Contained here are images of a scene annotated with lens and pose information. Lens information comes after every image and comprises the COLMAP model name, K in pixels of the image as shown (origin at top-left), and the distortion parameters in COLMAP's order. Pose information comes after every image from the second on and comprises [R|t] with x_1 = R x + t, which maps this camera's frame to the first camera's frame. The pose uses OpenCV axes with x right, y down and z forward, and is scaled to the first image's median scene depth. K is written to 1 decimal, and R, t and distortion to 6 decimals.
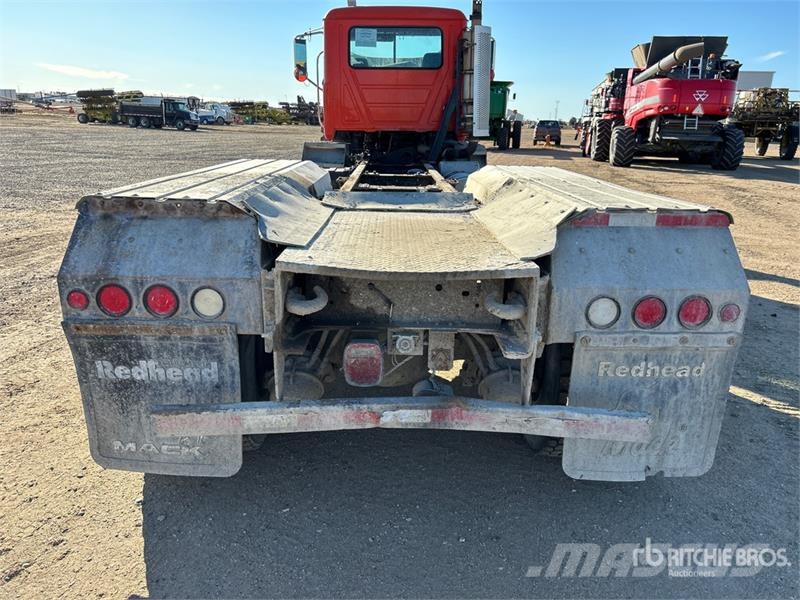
lens RADIAL K [[625.4, 0, 400.0], [0, 625.4, 300.0], [0, 0, 1]] dist [0.013321, 0.001161]
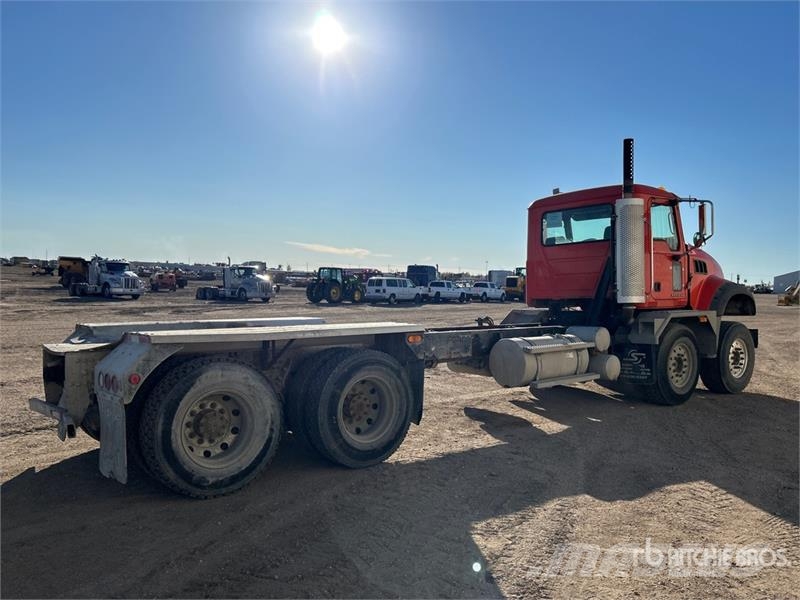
lens RADIAL K [[683.6, 0, 402.6], [0, 683.6, 313.7], [0, 0, 1]] dist [0.044323, -0.002084]
pose [[0.600972, 0.007899, -0.799231, 0.769658], [-0.205326, 0.967919, -0.144826, -0.017422], [0.772447, 0.251139, 0.583314, 0.105046]]
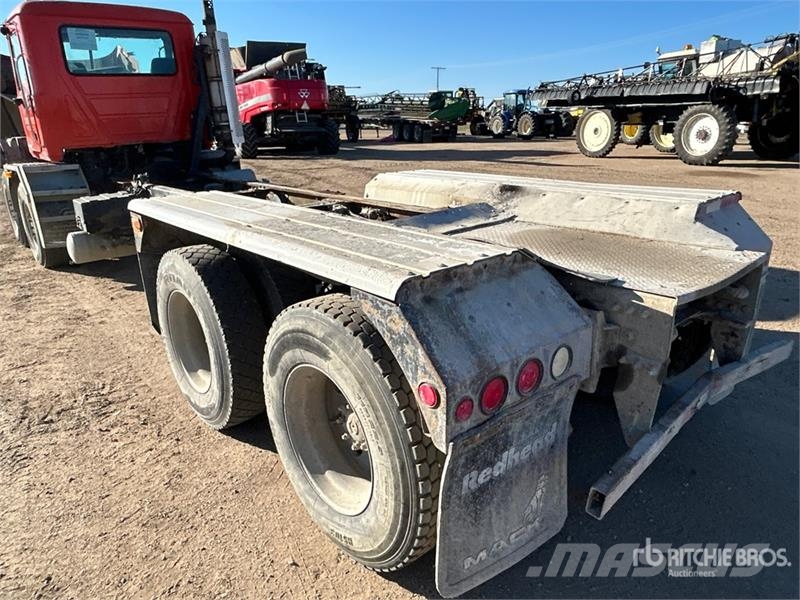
lens RADIAL K [[564.4, 0, 391.2], [0, 564.4, 300.9], [0, 0, 1]] dist [0.000919, -0.003467]
pose [[0.758541, -0.244367, 0.604070, -0.284265], [0.218570, 0.968731, 0.117423, -0.068570], [-0.613875, 0.042961, 0.788233, 0.144943]]
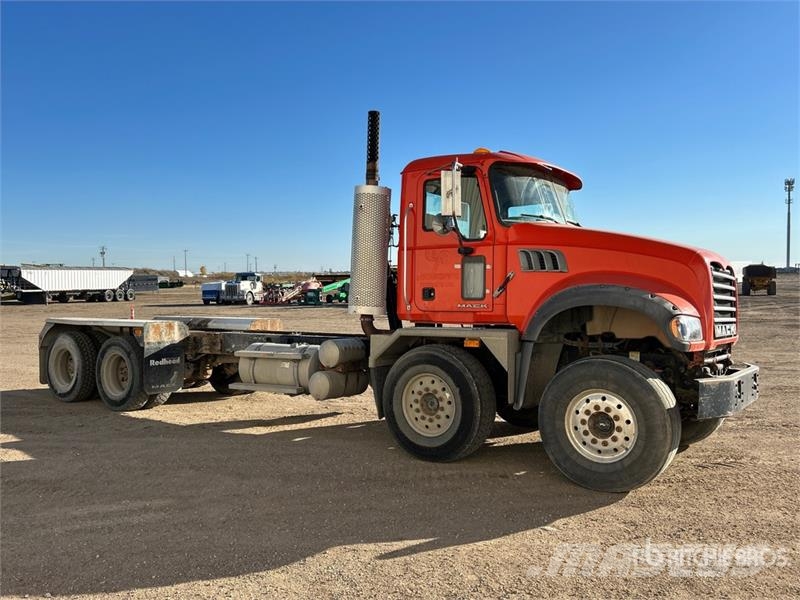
lens RADIAL K [[852.0, 0, 400.0], [0, 852.0, 300.0], [0, 0, 1]] dist [0.016322, -0.003682]
pose [[-0.637222, -0.006014, -0.770657, 0.929053], [-0.218713, 0.960268, 0.173350, -0.477539], [0.738994, 0.279015, -0.613219, 1.698852]]
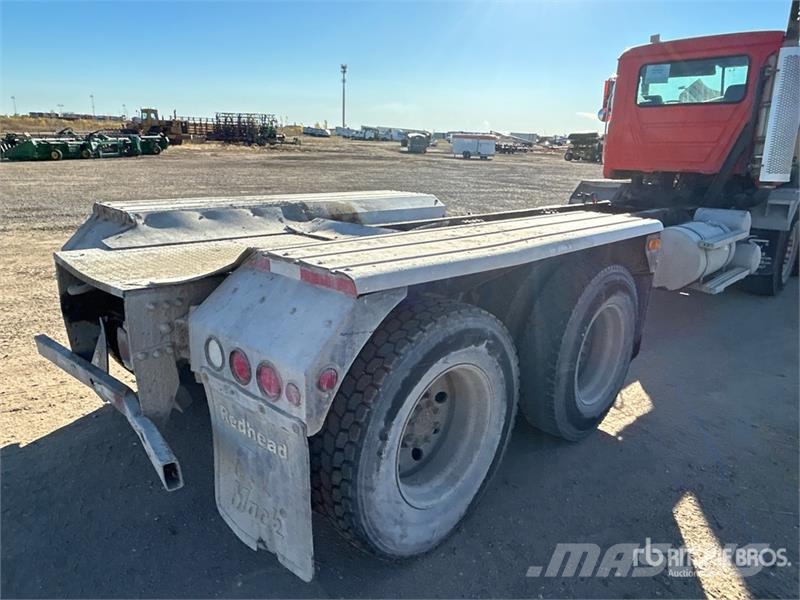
lens RADIAL K [[546.8, 0, 400.7], [0, 546.8, 310.8], [0, 0, 1]] dist [-0.001991, -0.003566]
pose [[0.706848, 0.202701, -0.677700, 0.302732], [-0.207540, 0.975327, 0.075255, -0.047406], [0.676234, 0.087457, 0.731477, 0.155731]]
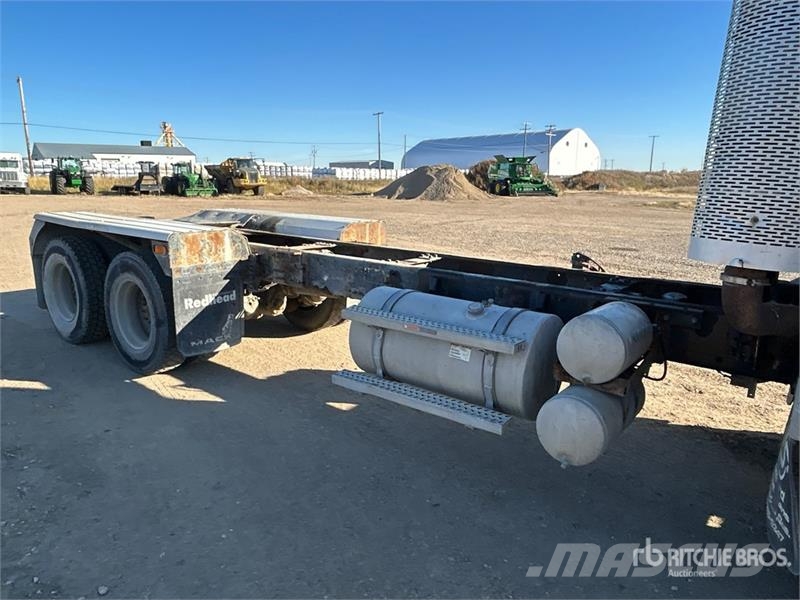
lens RADIAL K [[564.4, 0, 391.2], [0, 564.4, 300.9], [0, 0, 1]] dist [0.000919, -0.003467]
pose [[-0.638650, 0.153874, -0.753956, 0.408894], [-0.233589, 0.894800, 0.380485, -0.306883], [0.733186, 0.419112, -0.535521, 1.023054]]
